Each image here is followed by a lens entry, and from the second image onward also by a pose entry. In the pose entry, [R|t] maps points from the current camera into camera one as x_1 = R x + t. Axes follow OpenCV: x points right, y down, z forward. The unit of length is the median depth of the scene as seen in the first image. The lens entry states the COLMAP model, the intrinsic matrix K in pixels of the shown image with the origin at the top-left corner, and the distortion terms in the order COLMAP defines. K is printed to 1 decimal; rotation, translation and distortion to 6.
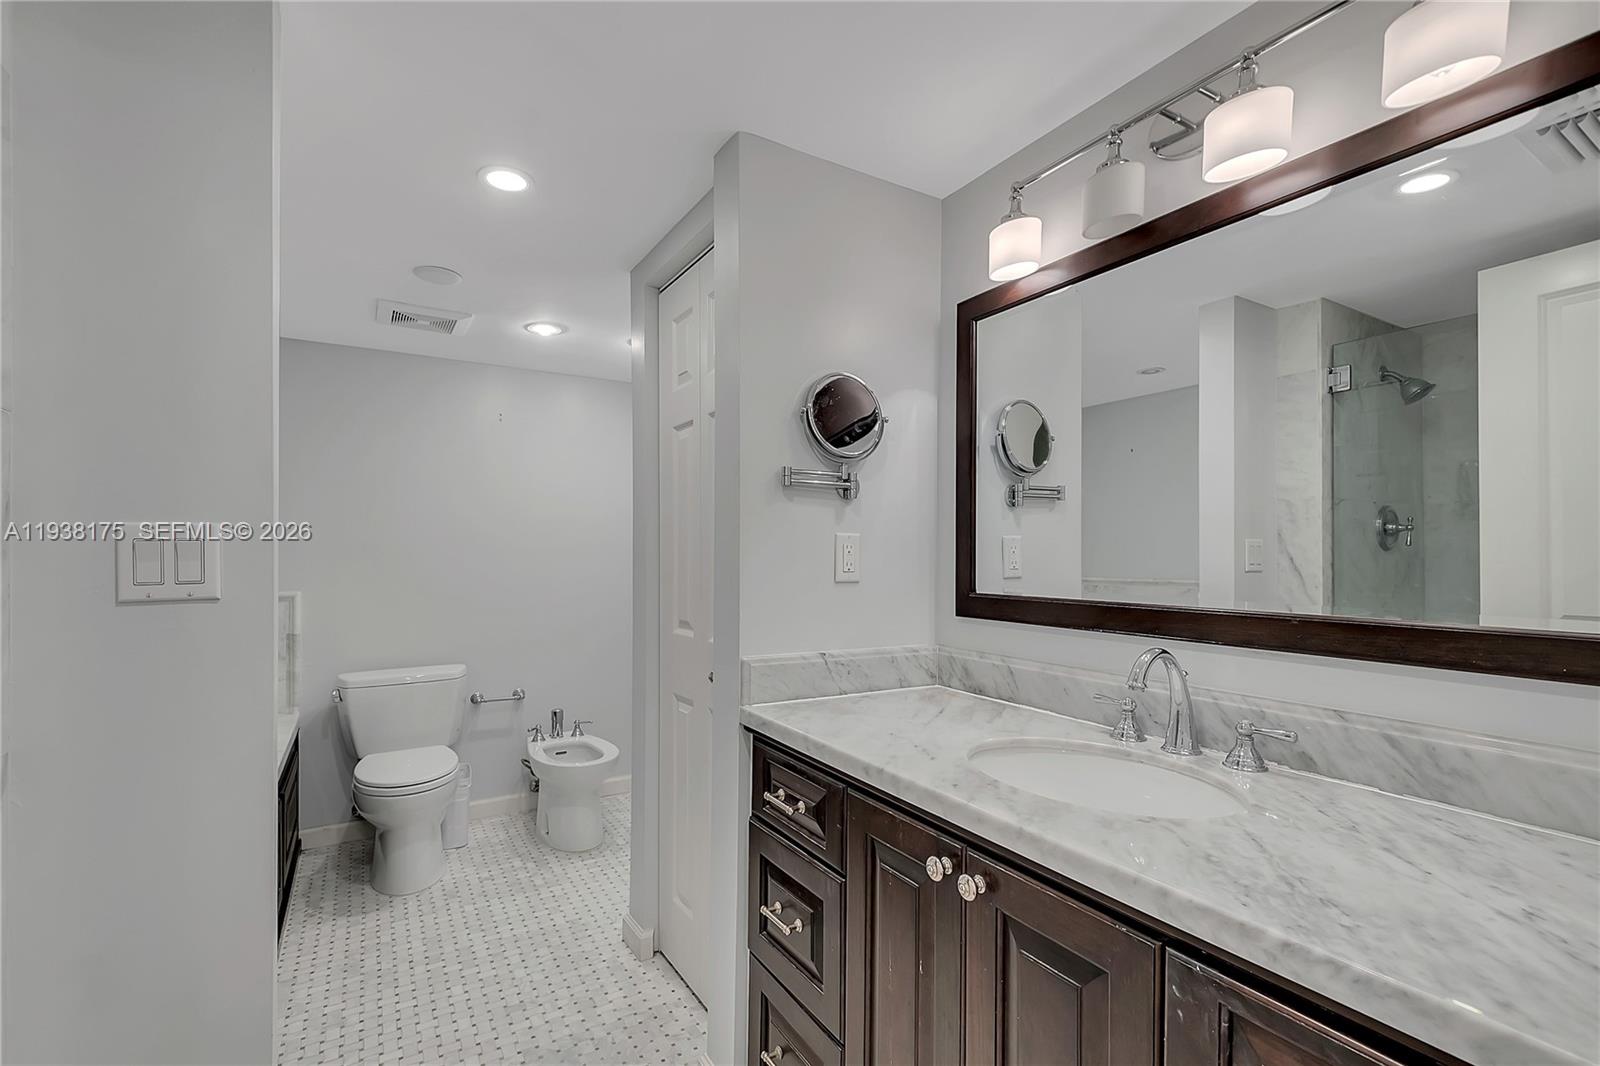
lens RADIAL K [[700.7, 0, 789.5], [0, 700.7, 552.5], [0, 0, 1]] dist [0.002255, -0.000339]
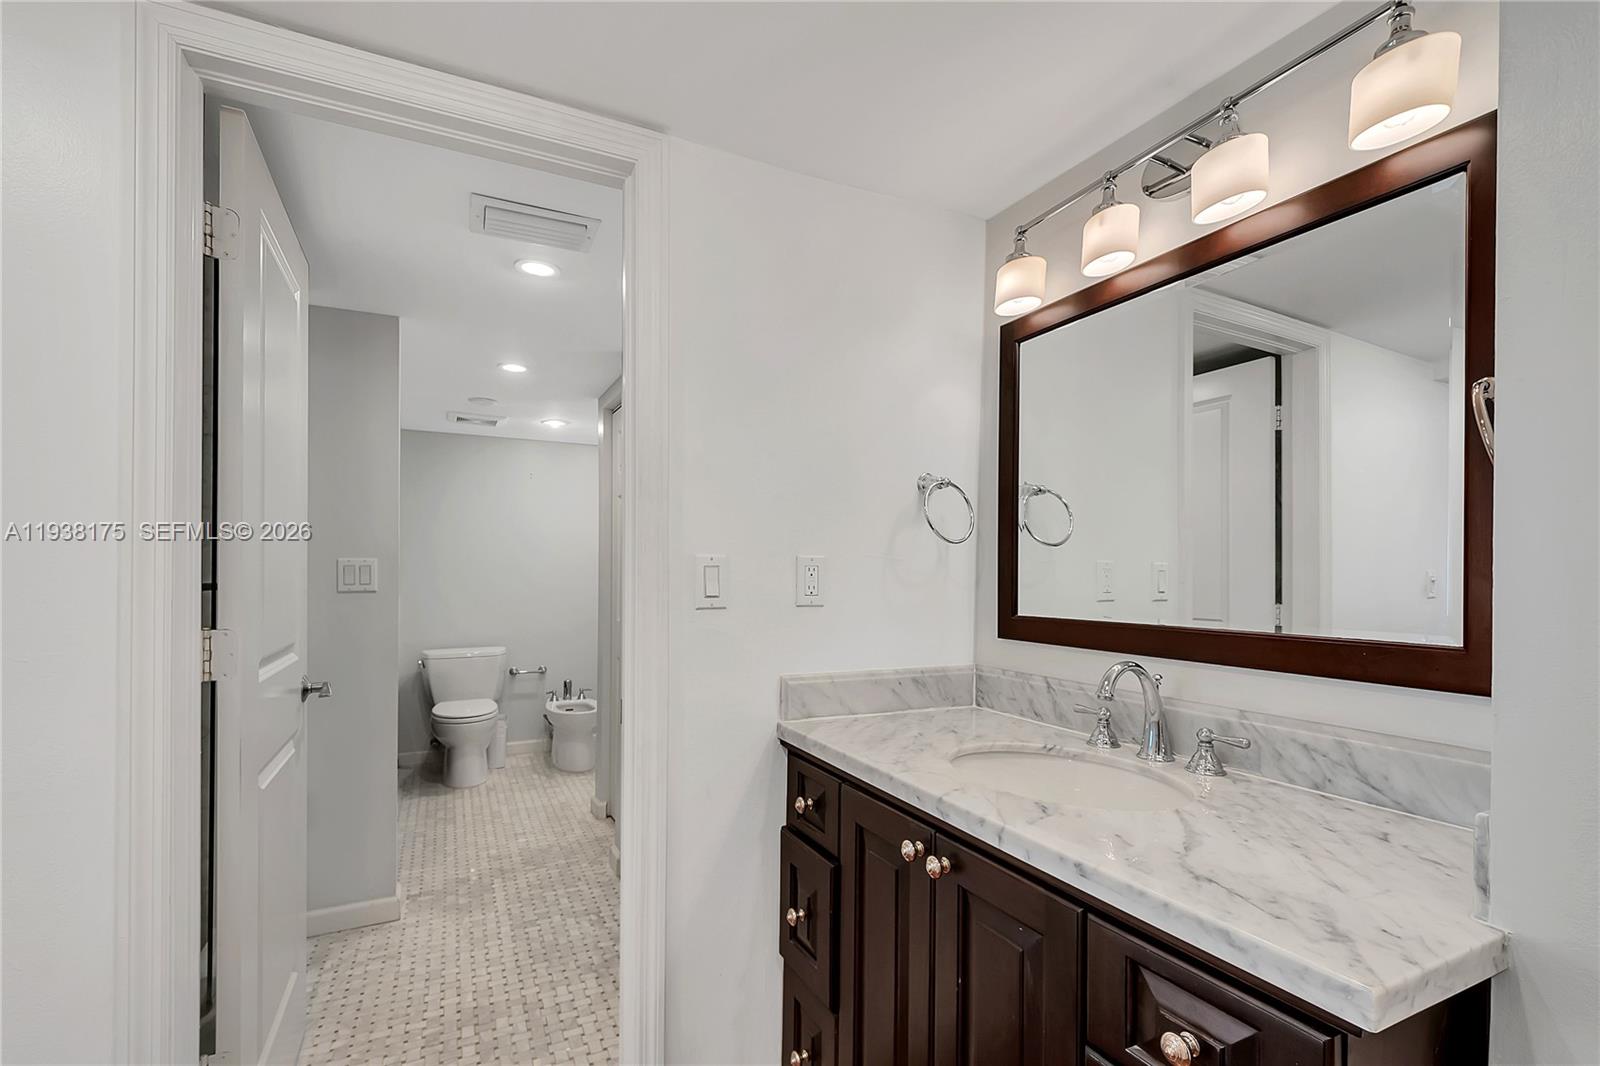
lens RADIAL K [[725.9, 0, 782.1], [0, 725.9, 566.8], [0, 0, 1]] dist [0.028337, -0.000223]
pose [[0.994607, 0.007973, -0.103406, 0.248428], [-0.008421, 0.999957, -0.003904, -0.004397], [0.103370, 0.004753, 0.994632, -0.420688]]
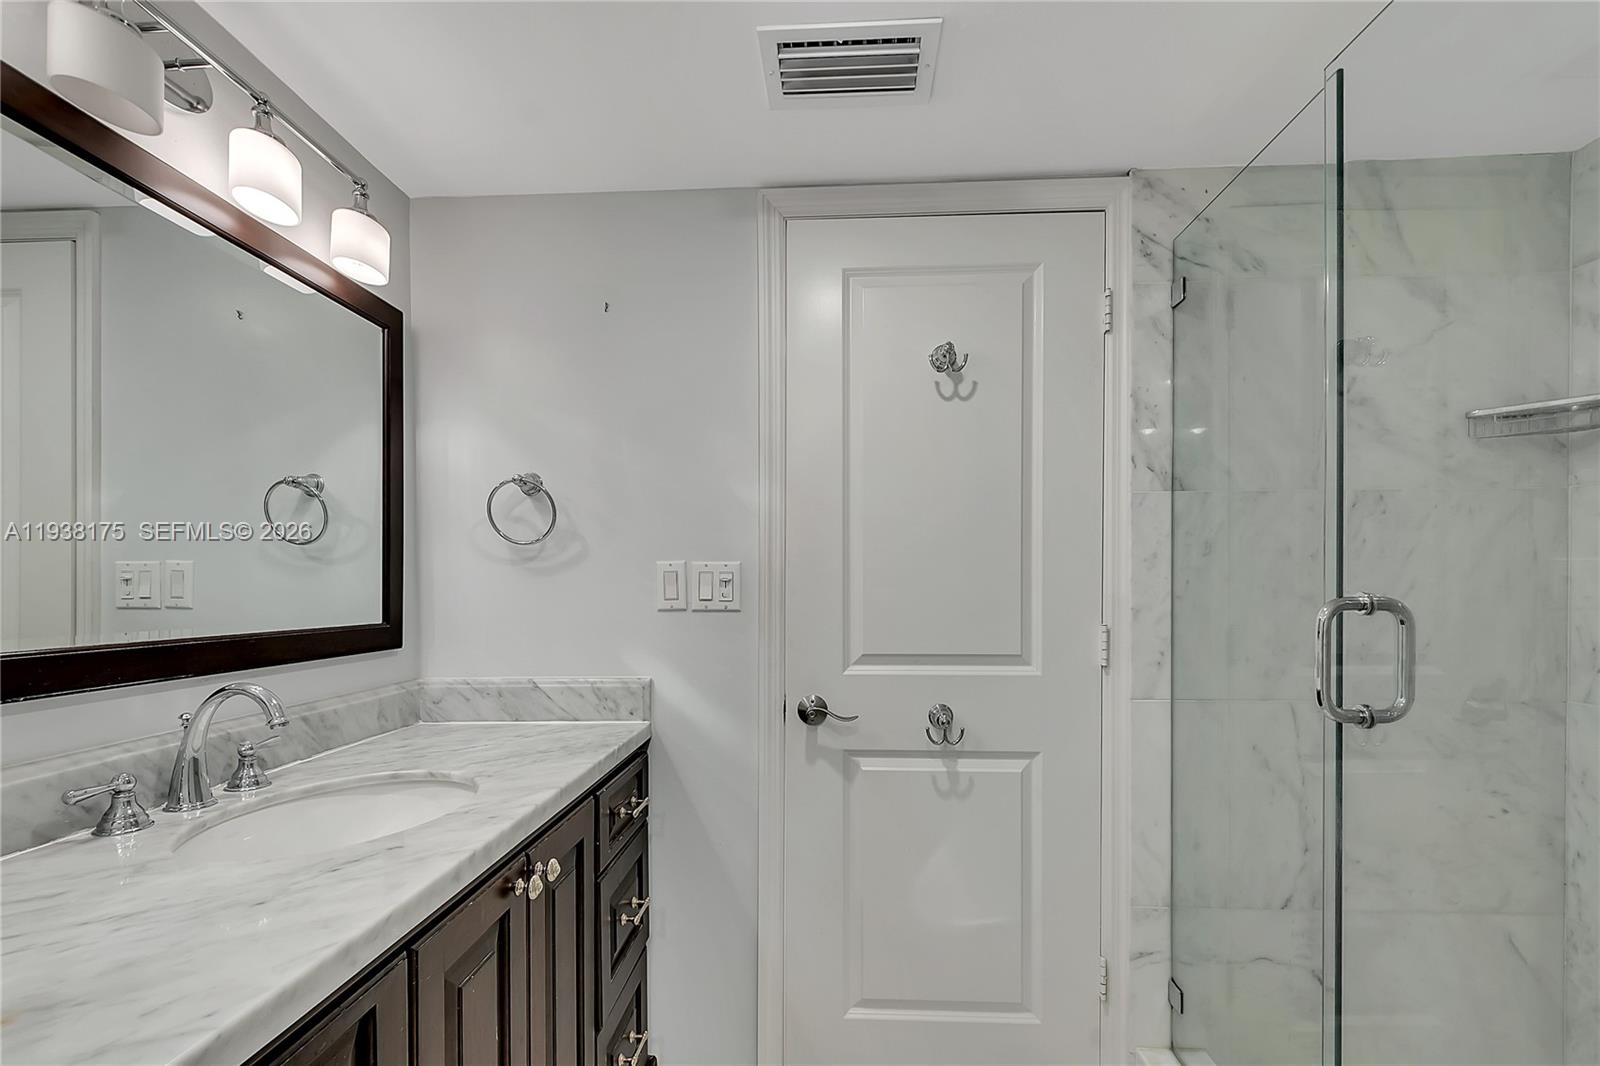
lens RADIAL K [[706.5, 0, 794.2], [0, 706.5, 574.6], [0, 0, 1]] dist [0.002598, -0.000082]
pose [[-0.821163, 0.007837, 0.570640, -1.244395], [-0.001069, 0.999883, -0.015271, 0.027088], [-0.570693, -0.013150, -0.821058, 2.955891]]
